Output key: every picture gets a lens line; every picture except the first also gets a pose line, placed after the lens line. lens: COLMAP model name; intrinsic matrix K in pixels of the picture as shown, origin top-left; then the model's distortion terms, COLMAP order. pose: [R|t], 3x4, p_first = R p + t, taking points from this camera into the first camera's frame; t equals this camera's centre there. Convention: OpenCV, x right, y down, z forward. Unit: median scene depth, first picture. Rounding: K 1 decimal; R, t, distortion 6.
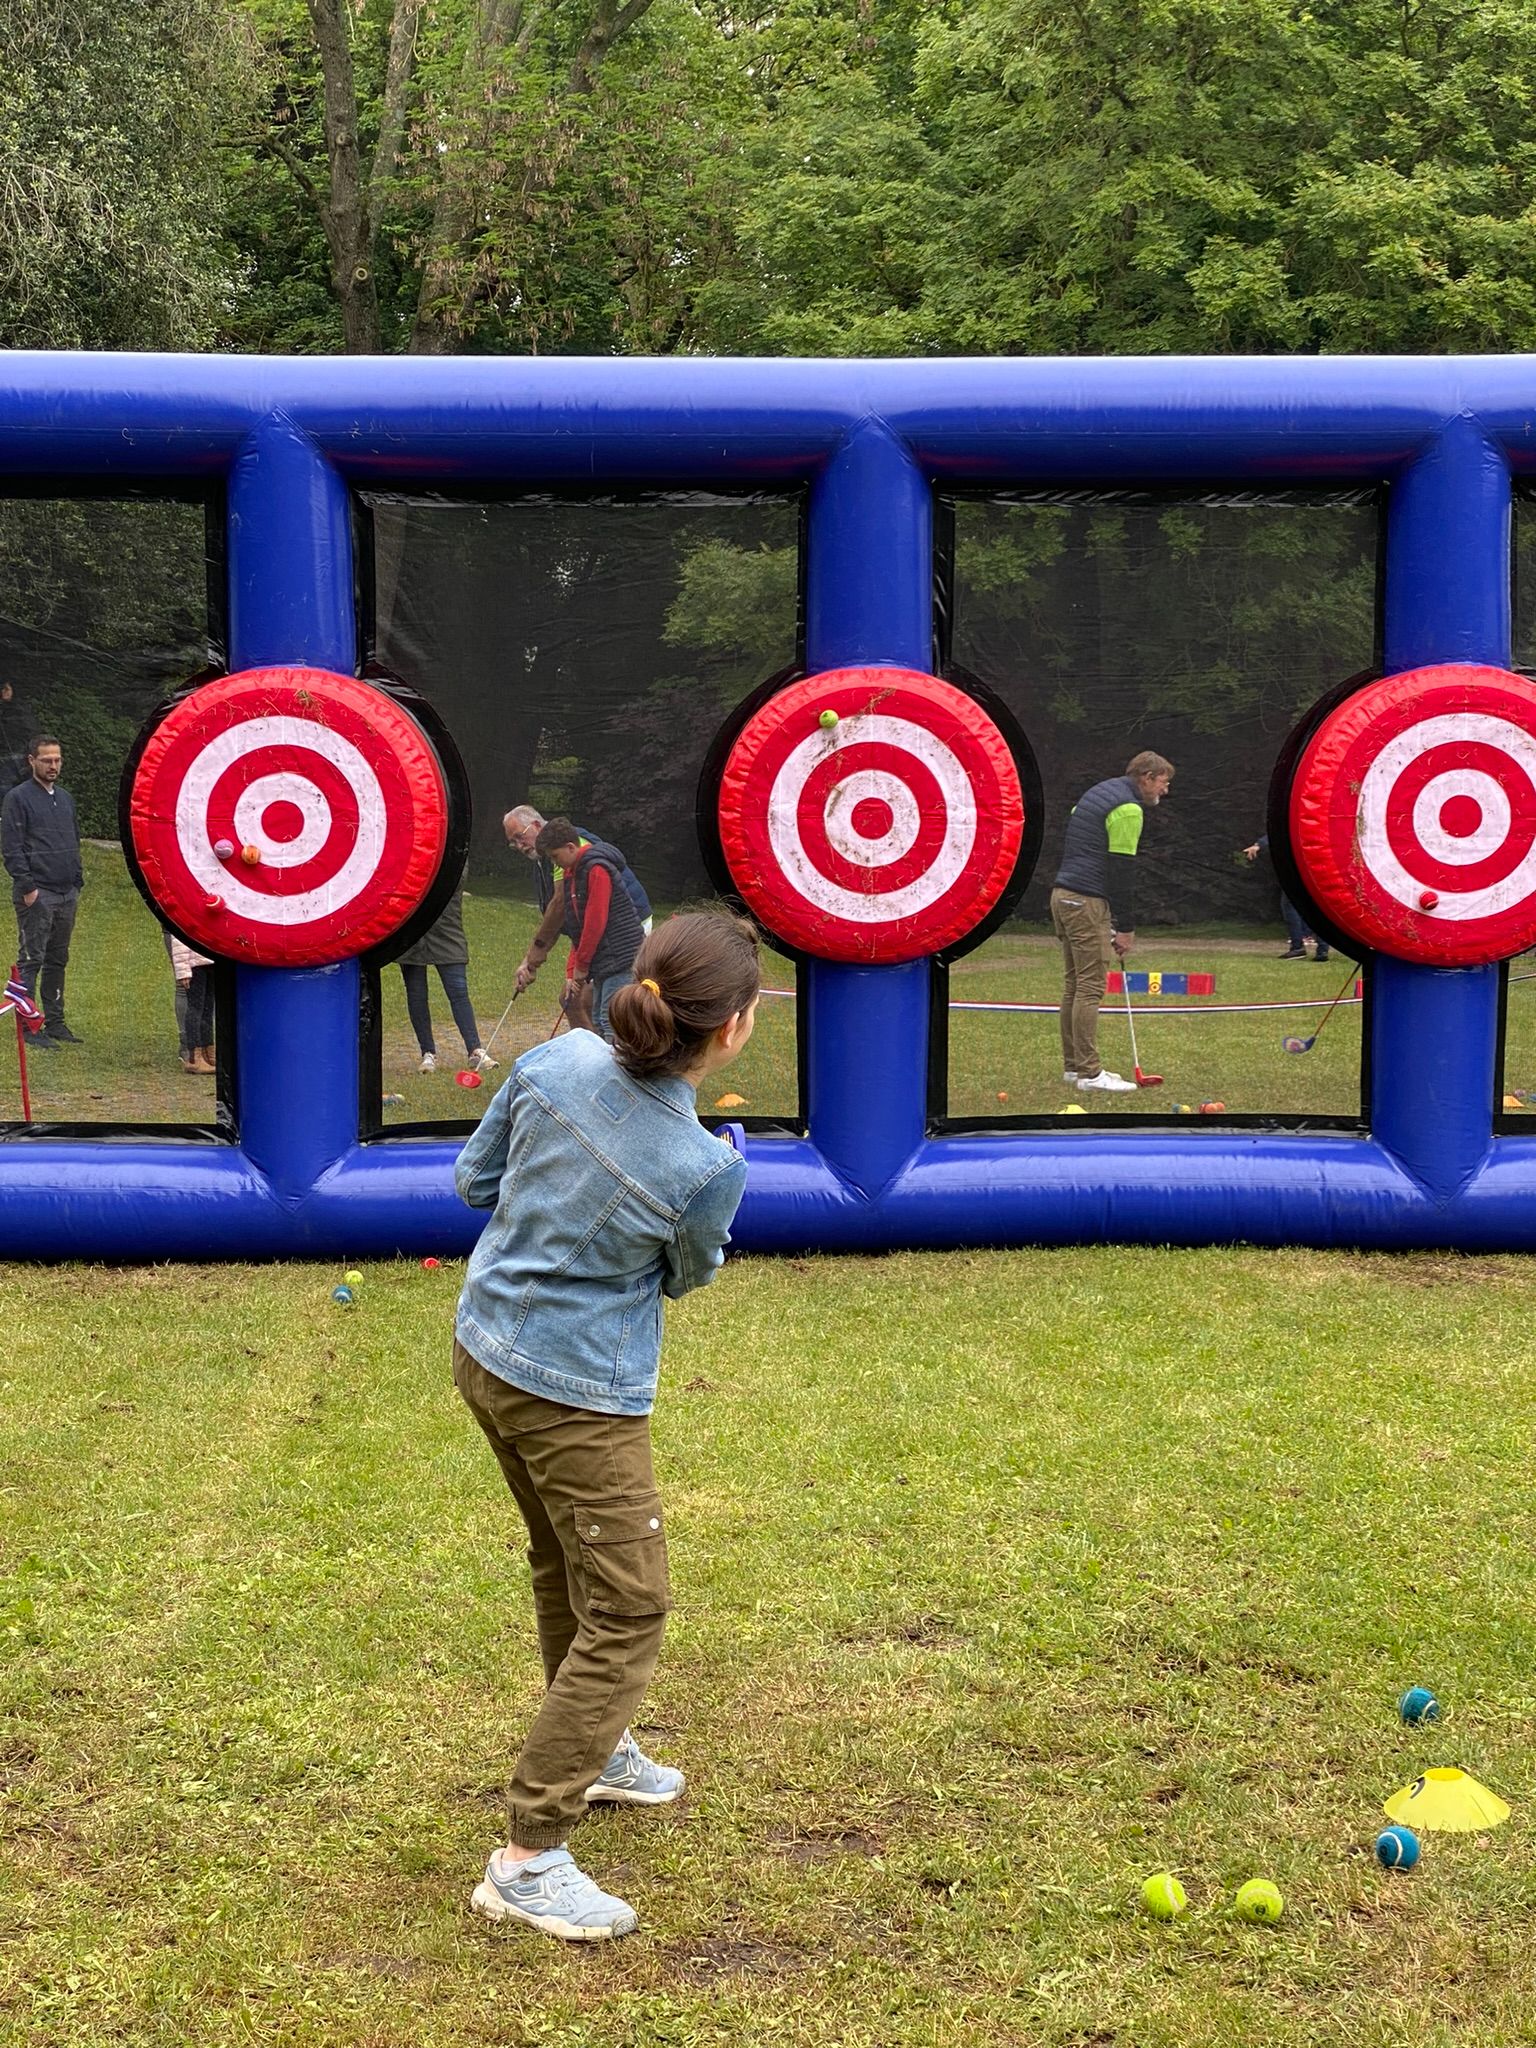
lens RADIAL K [[3147.3, 0, 758.5], [0, 3147.3, 1011.0], [0, 0, 1]] dist [0.067105, 0.000000]
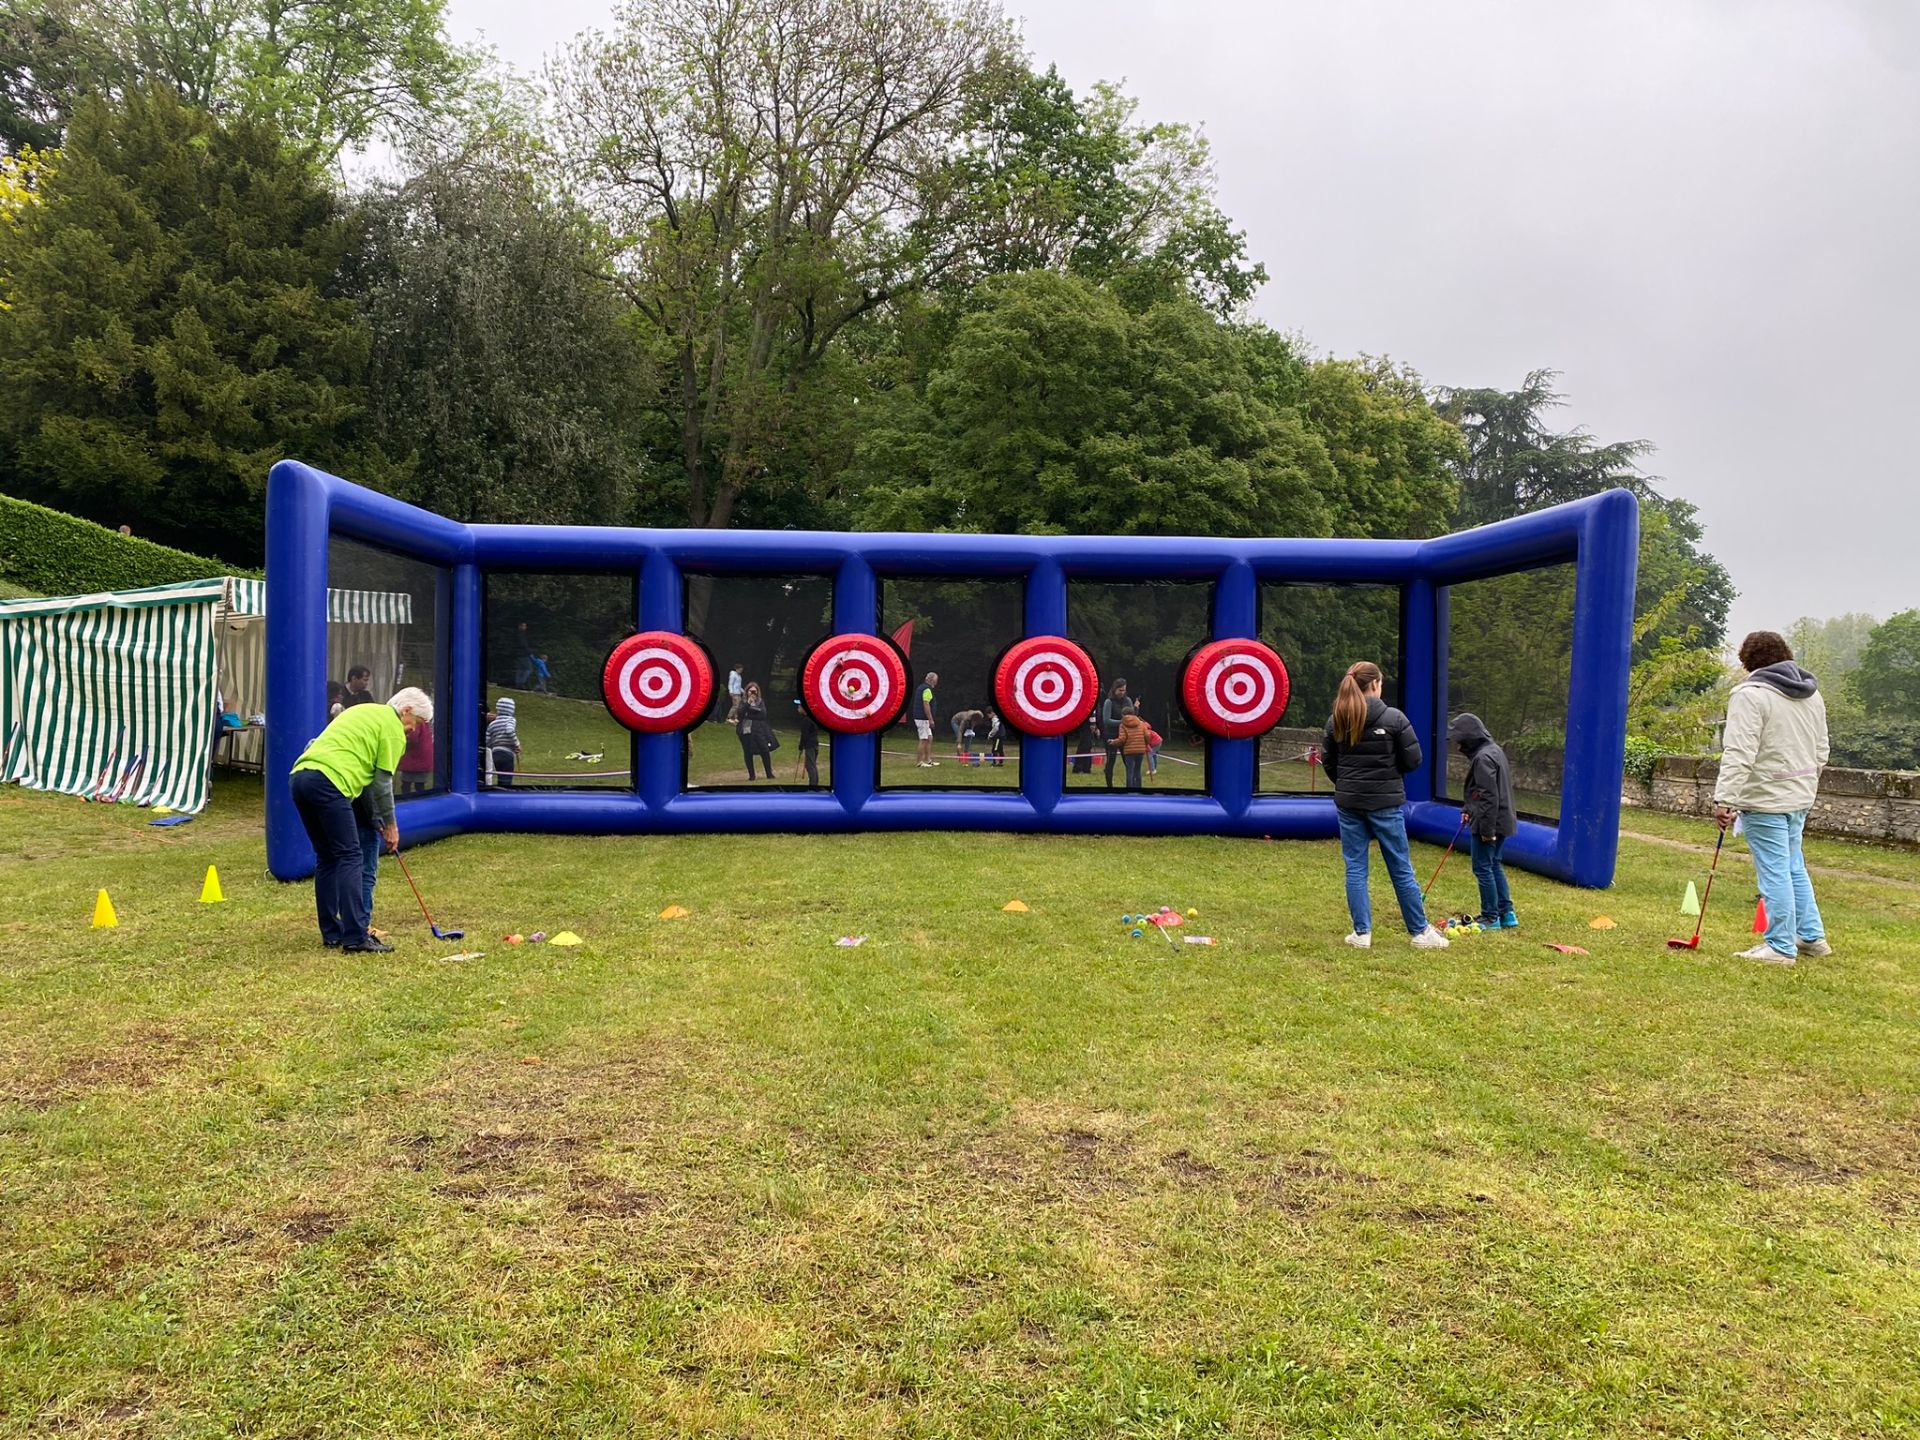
lens RADIAL K [[1447.7, 0, 967.2], [0, 1447.7, 721.9], [0, 0, 1]] dist [0.039263, -0.056330]
pose [[0.998195, 0.012878, 0.058656, 0.057885], [-0.010190, 0.998894, -0.045903, 0.033248], [-0.059182, 0.045222, 0.997222, -0.347588]]
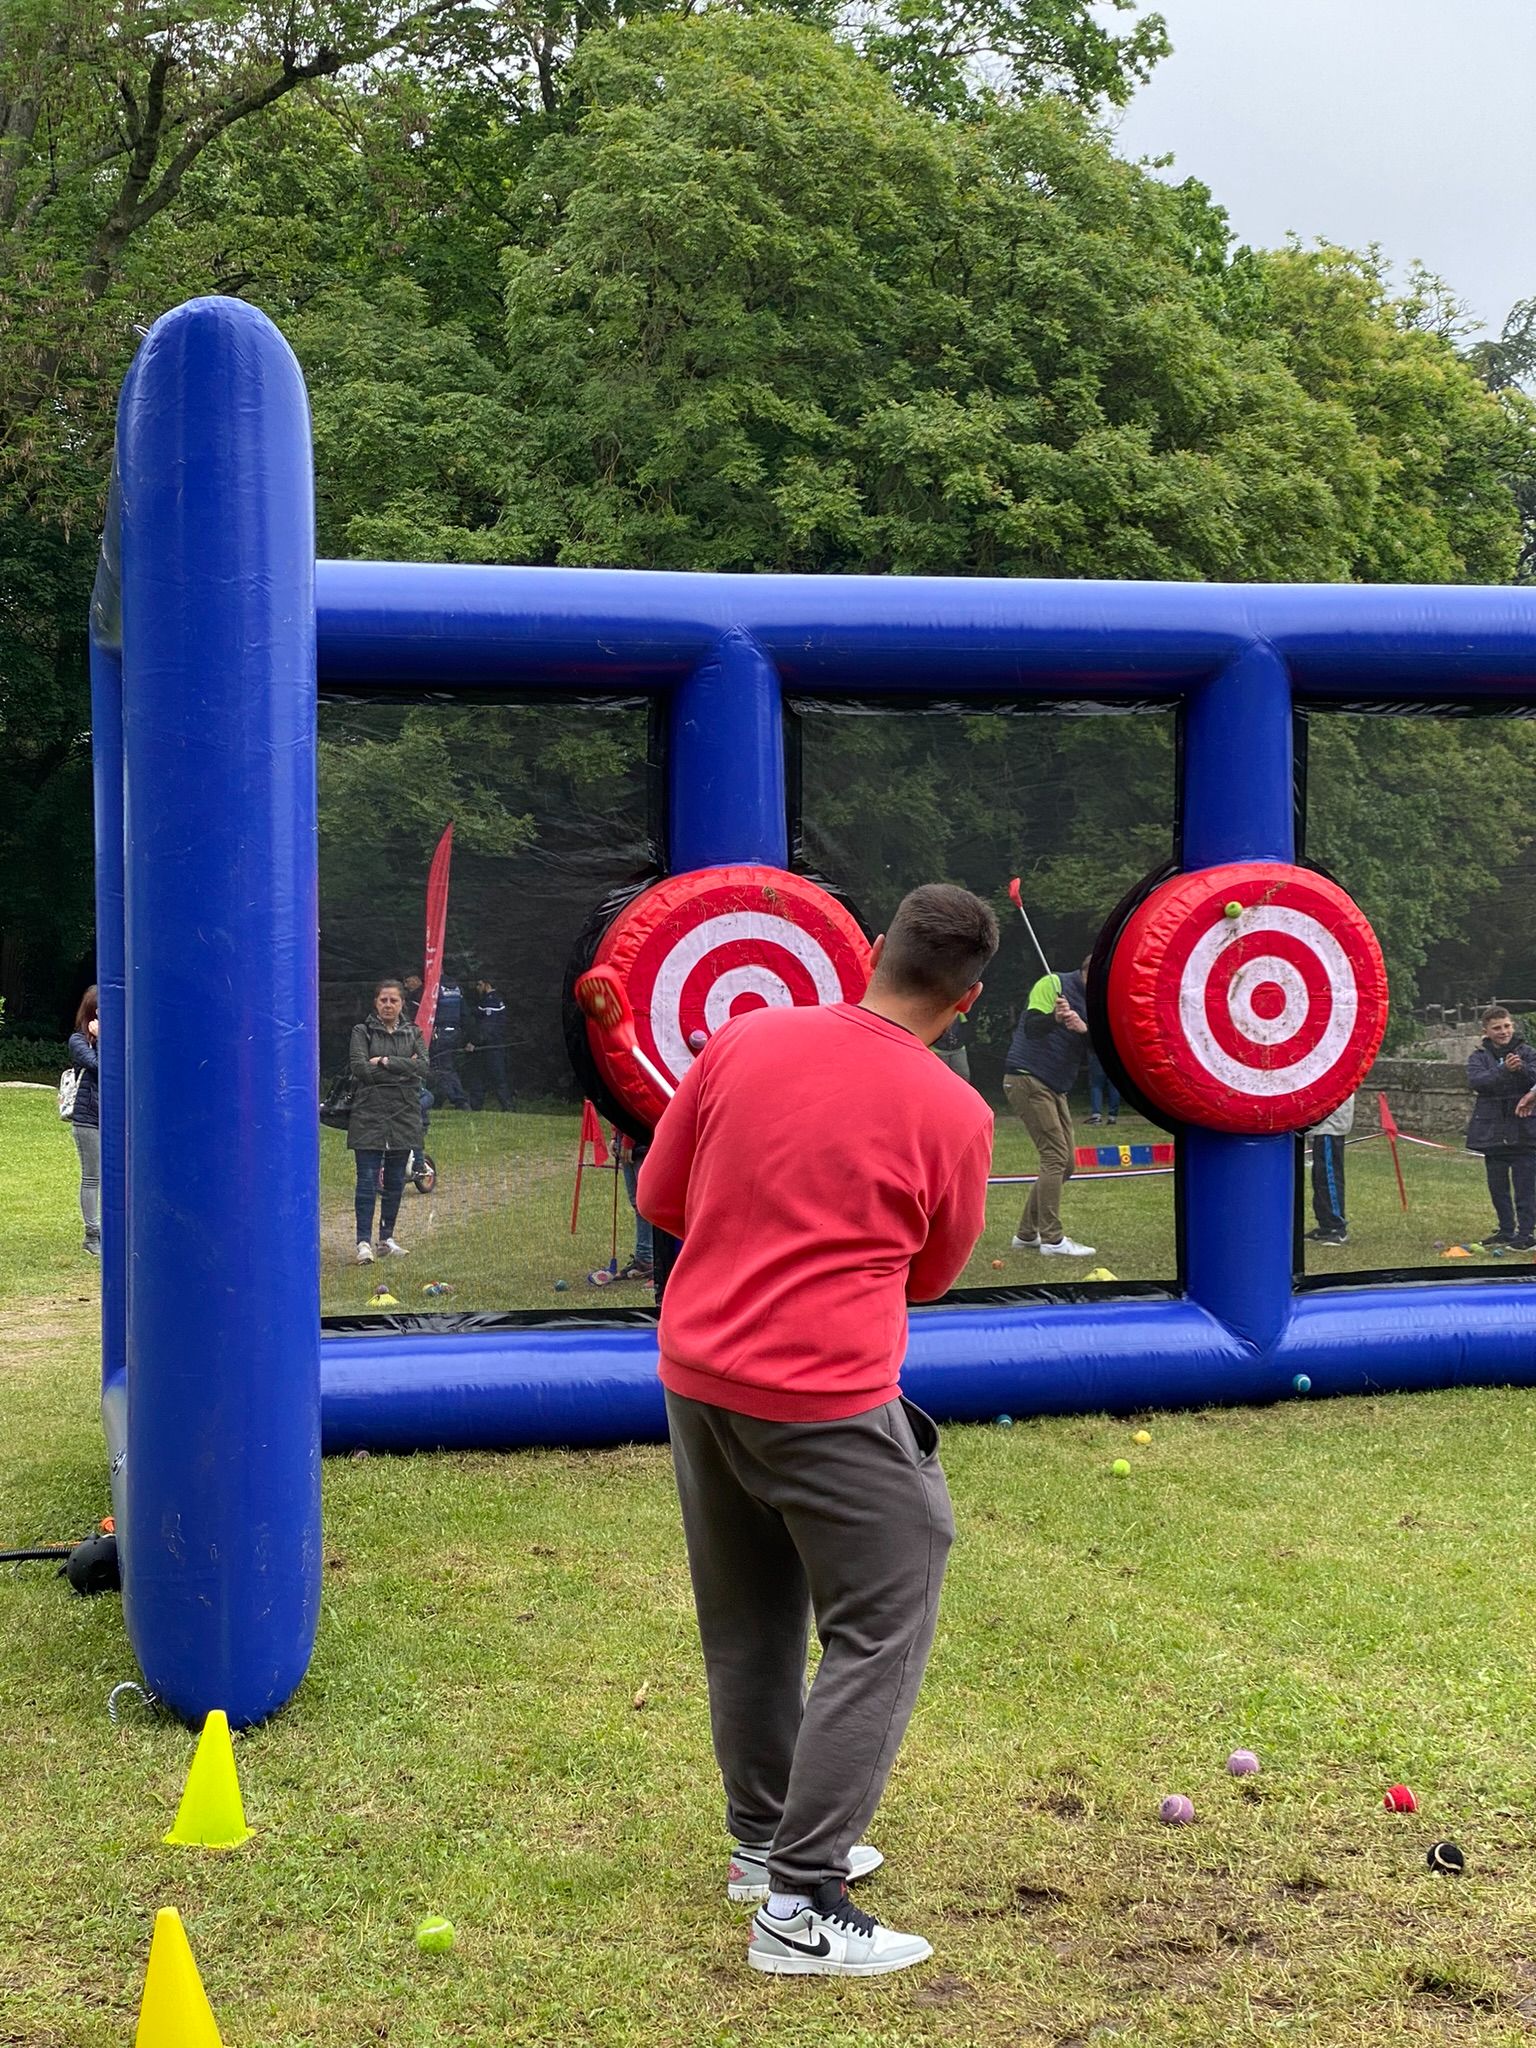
lens RADIAL K [[3147.3, 0, 768.0], [0, 3147.3, 1027.8], [0, 0, 1]] dist [0.067105, 0.000000]
pose [[0.972081, -0.016936, 0.234034, -0.356854], [0.030072, 0.998159, -0.052673, 0.000434], [-0.232711, 0.058241, 0.970800, -0.015670]]
